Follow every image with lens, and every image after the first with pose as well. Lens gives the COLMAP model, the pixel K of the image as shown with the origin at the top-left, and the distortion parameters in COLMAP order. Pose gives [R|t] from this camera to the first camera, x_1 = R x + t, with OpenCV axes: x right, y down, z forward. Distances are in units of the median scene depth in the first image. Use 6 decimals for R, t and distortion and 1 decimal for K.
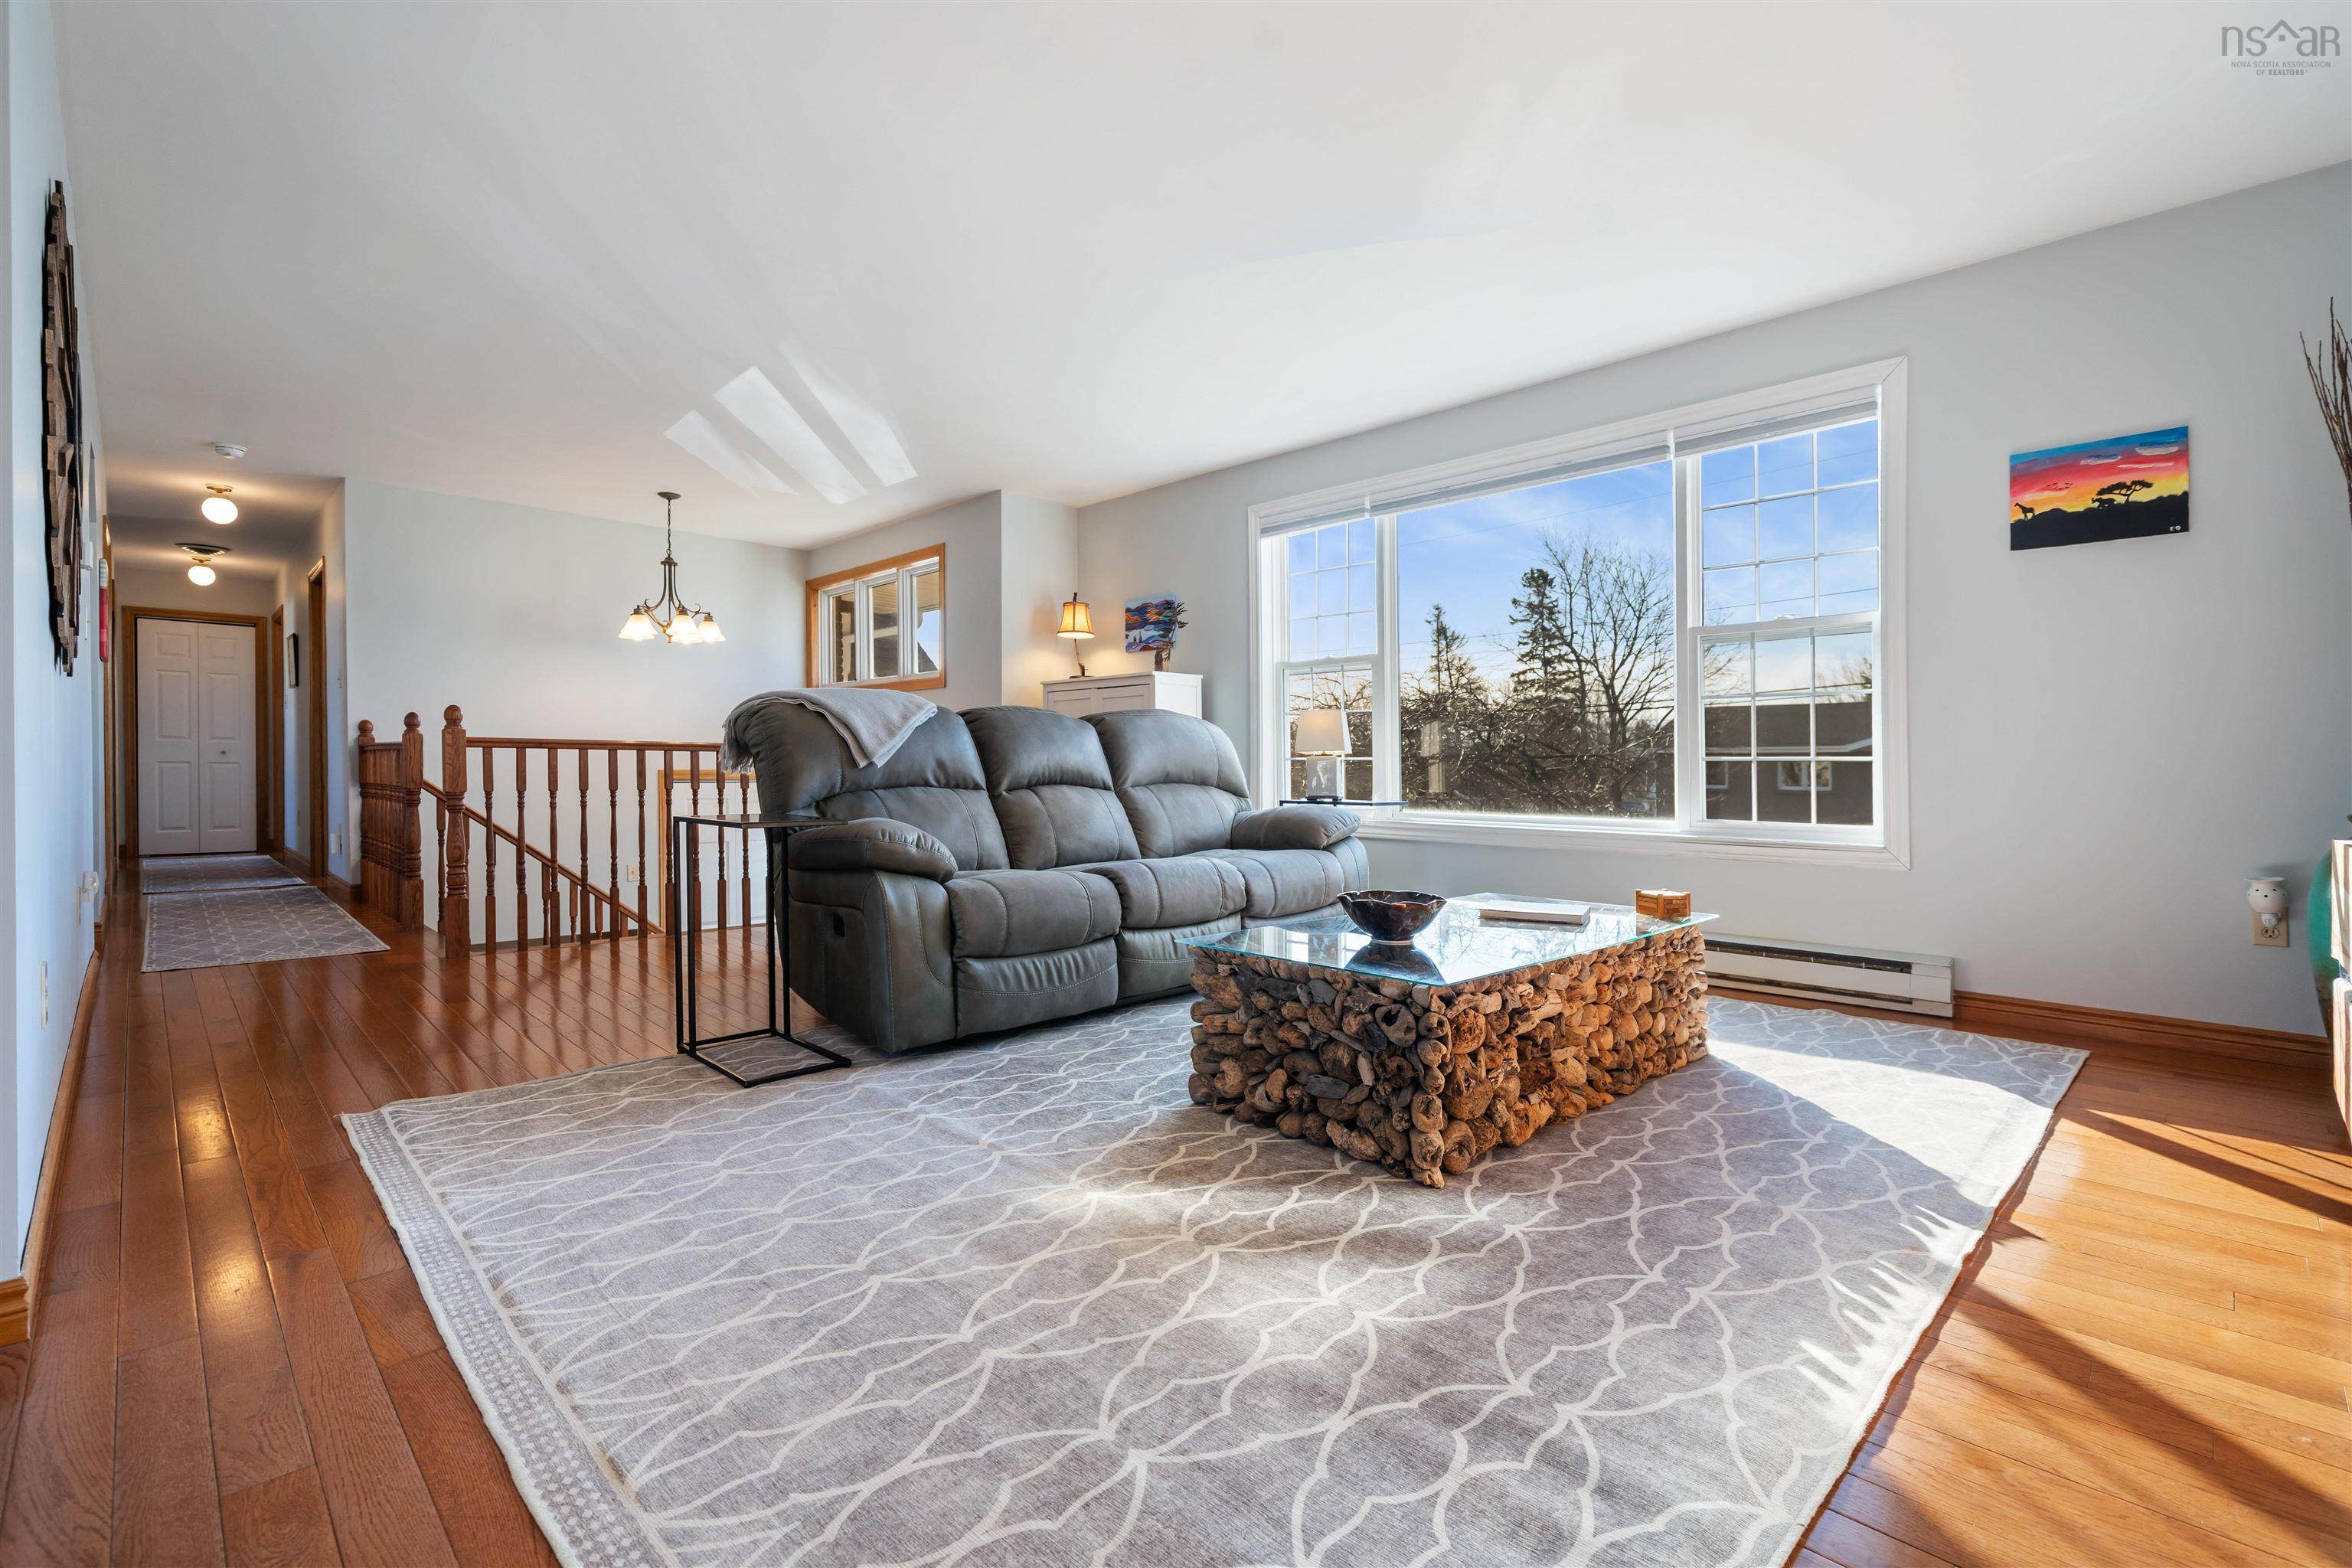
lens RADIAL K [[1048.9, 0, 1170.6], [0, 1048.9, 786.1], [0, 0, 1]] dist [-0.001083, 0.001081]
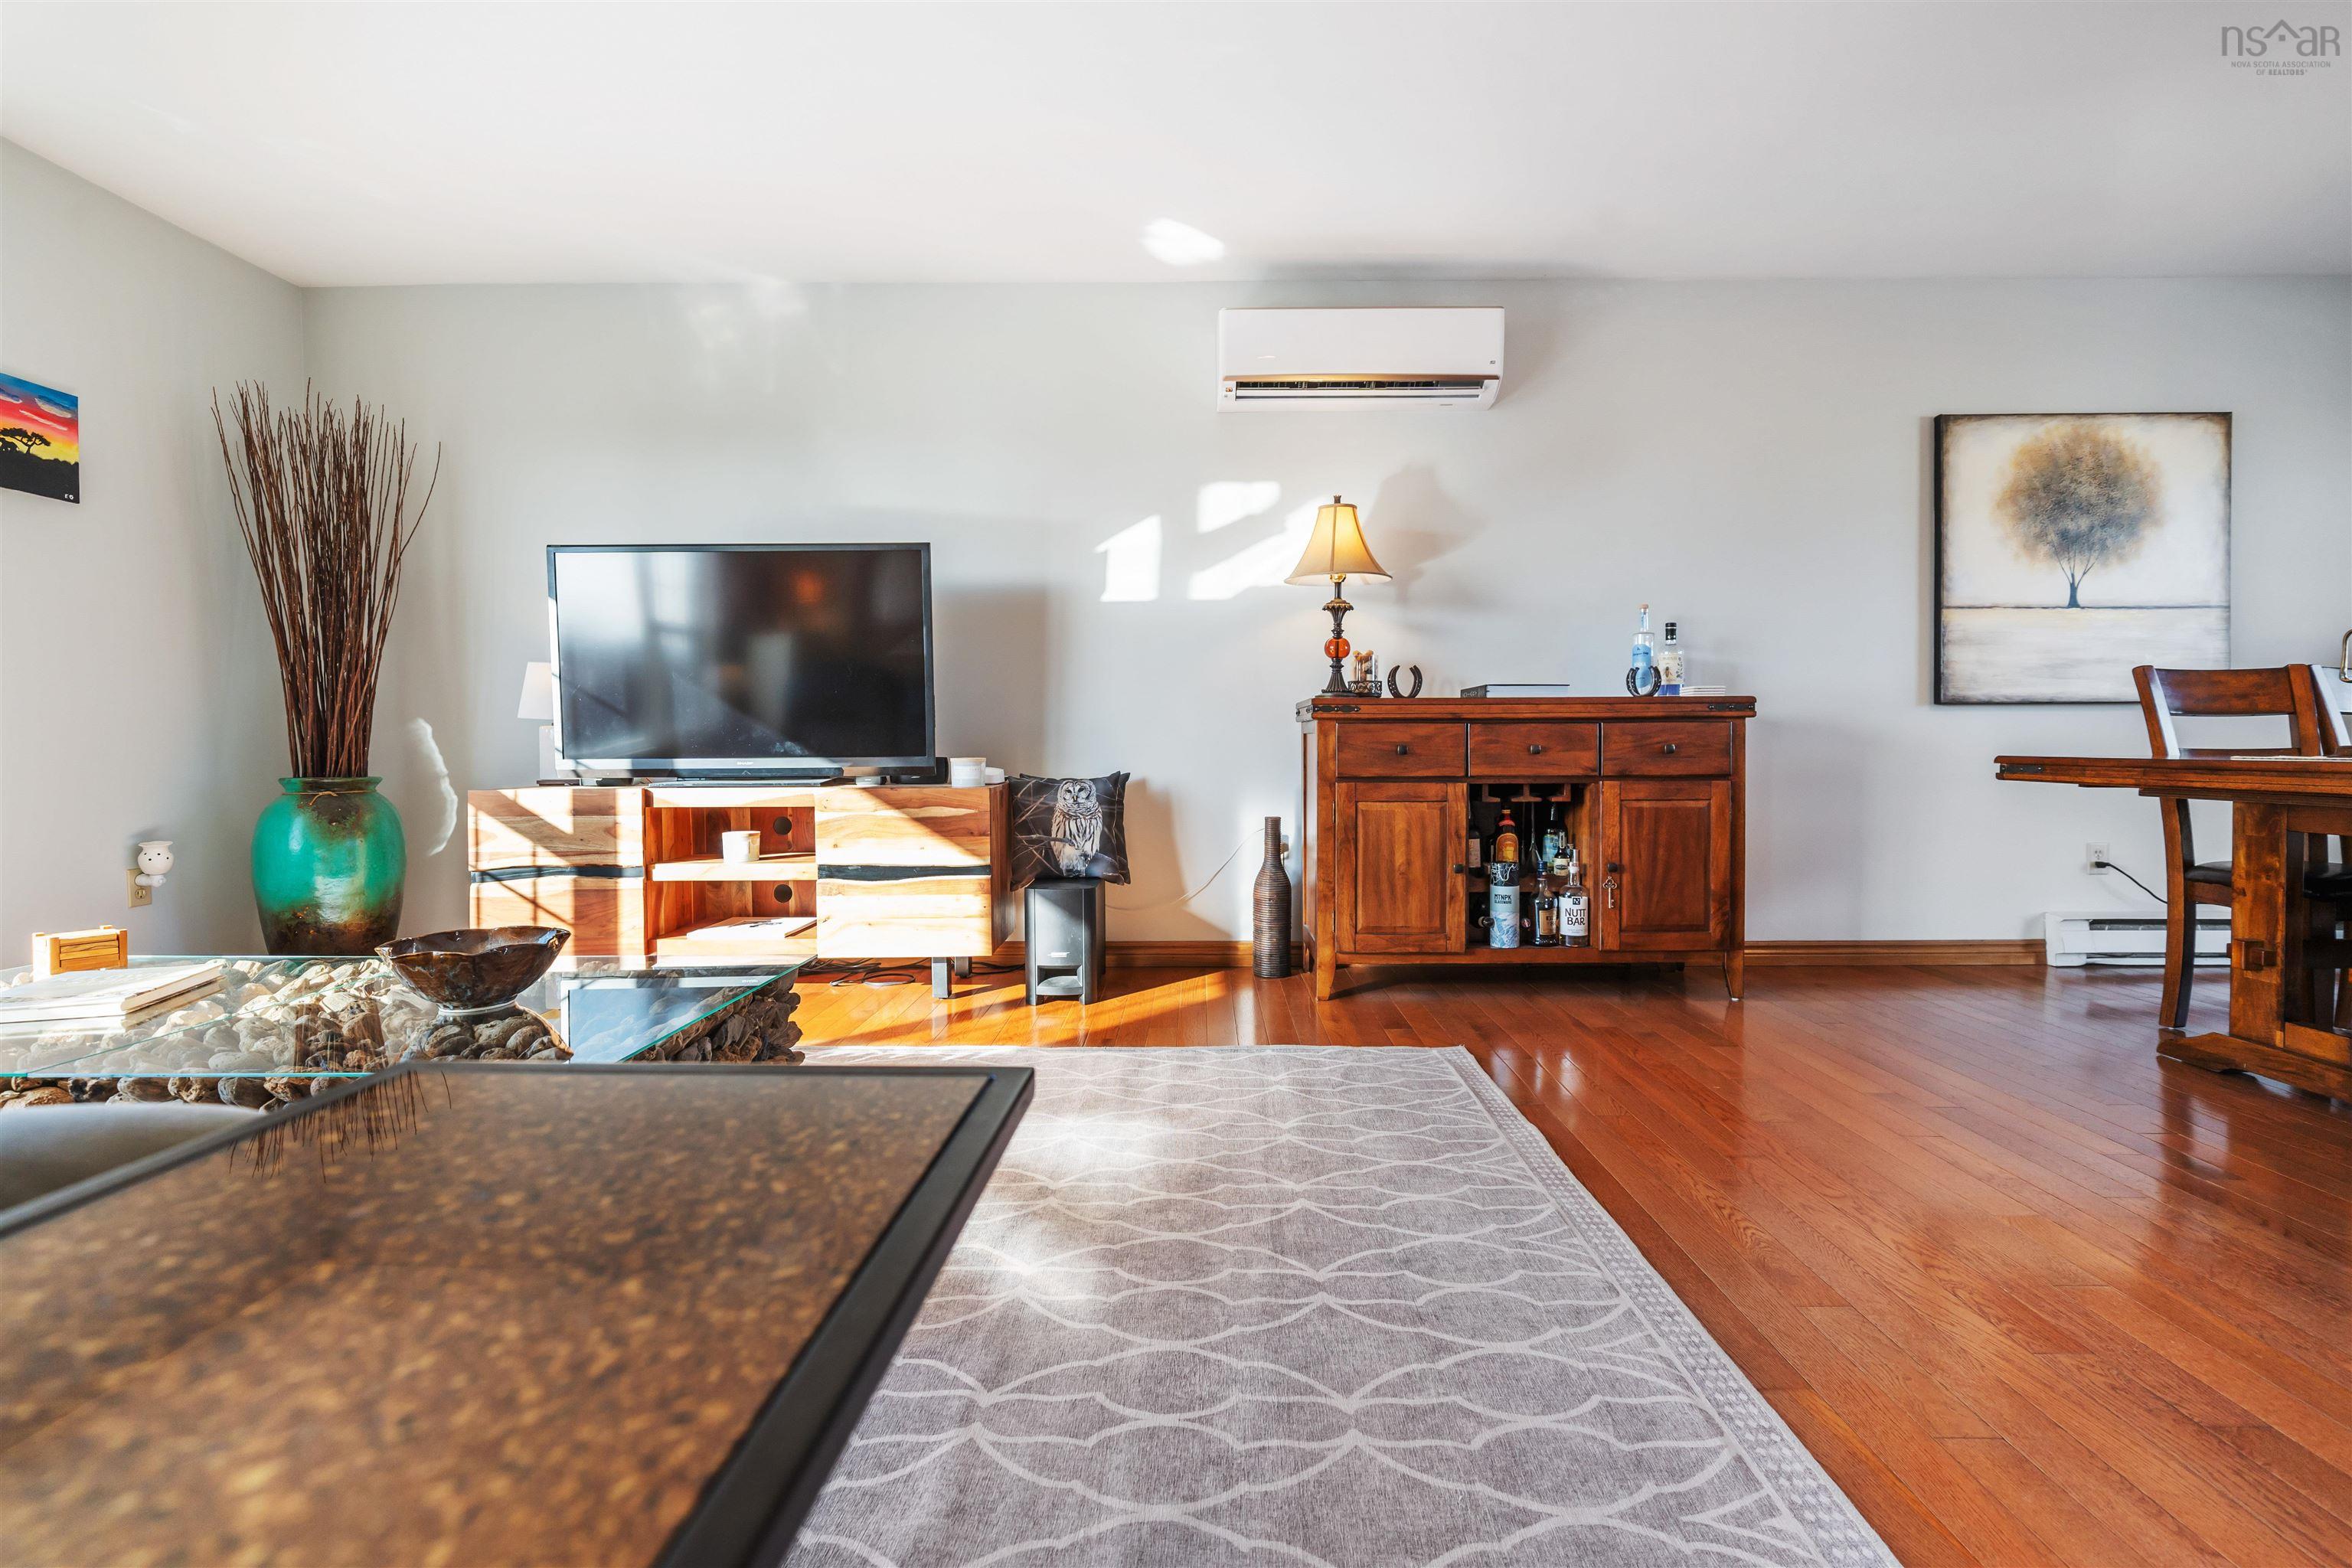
lens RADIAL K [[1048.9, 0, 1184.1], [0, 1048.9, 781.5], [0, 0, 1]] dist [-0.001083, 0.001081]
pose [[-0.704781, -0.028399, 0.708856, -0.409570], [0.009623, 0.998724, 0.049580, -0.016524], [-0.709360, 0.041765, -0.703608, 0.828257]]
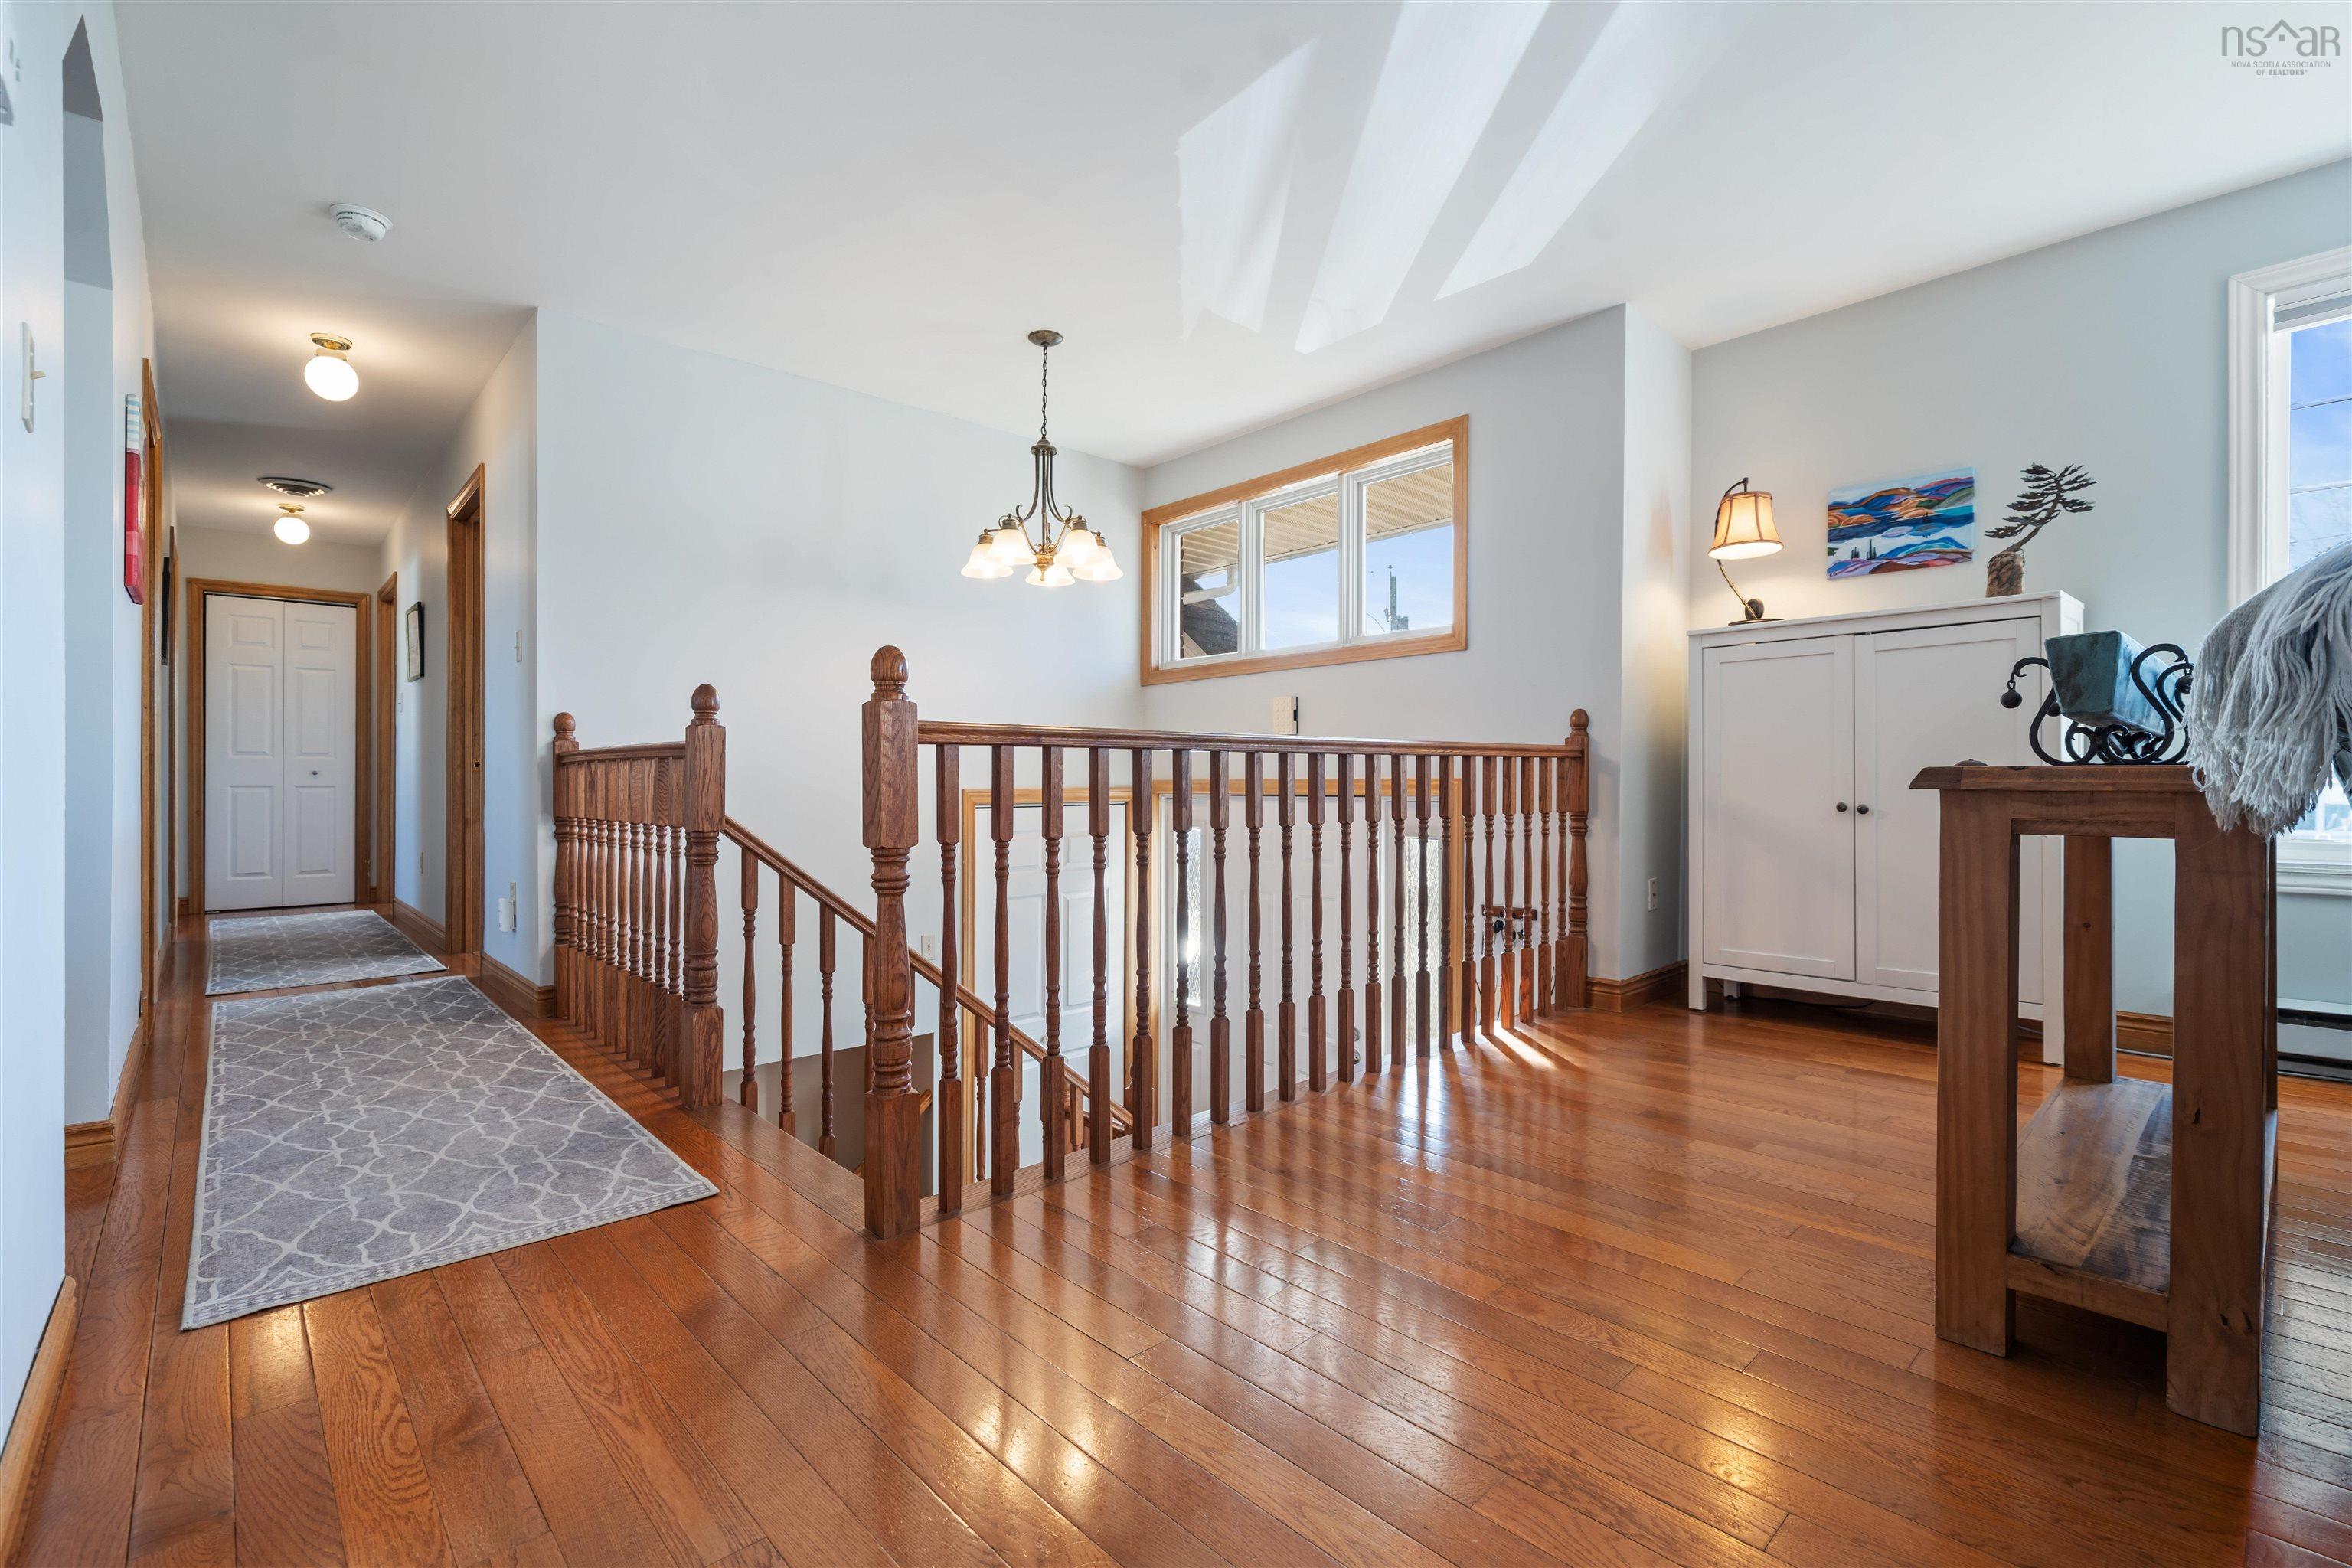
lens RADIAL K [[1048.9, 0, 1167.2], [0, 1048.9, 772.4], [0, 0, 1]] dist [-0.001083, 0.001081]
pose [[0.999140, -0.012280, -0.039603, -0.695449], [0.011267, 0.999607, -0.025686, -0.016201], [0.039903, 0.025218, 0.998885, 0.722736]]
